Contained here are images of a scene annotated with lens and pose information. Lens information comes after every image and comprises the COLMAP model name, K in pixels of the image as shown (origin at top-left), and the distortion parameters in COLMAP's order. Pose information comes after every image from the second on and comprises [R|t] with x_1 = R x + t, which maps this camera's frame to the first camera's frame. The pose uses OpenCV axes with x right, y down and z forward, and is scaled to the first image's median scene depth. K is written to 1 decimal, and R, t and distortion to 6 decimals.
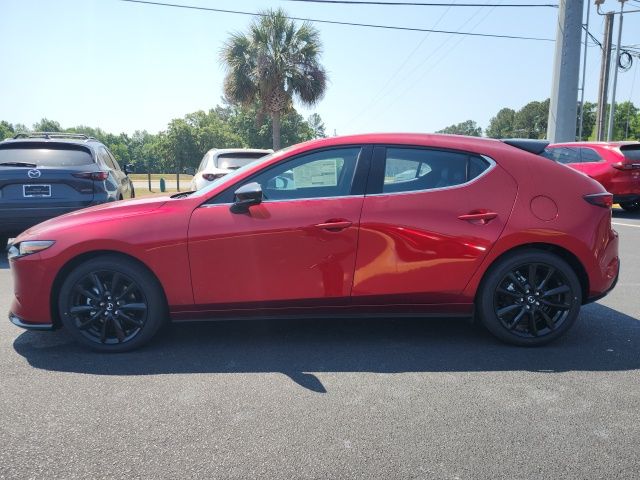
lens RADIAL K [[456.6, 0, 319.1], [0, 456.6, 231.9], [0, 0, 1]] dist [-0.001476, -0.003765]
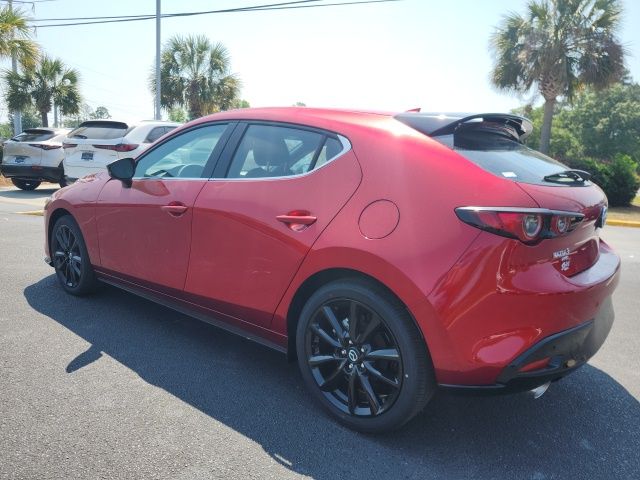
lens RADIAL K [[456.6, 0, 319.1], [0, 456.6, 231.9], [0, 0, 1]] dist [-0.001476, -0.003765]
pose [[0.748272, 0.145086, -0.647333, 0.172540], [-0.140613, 0.988307, 0.058969, -0.012451], [0.648319, 0.046899, 0.759923, 0.097420]]
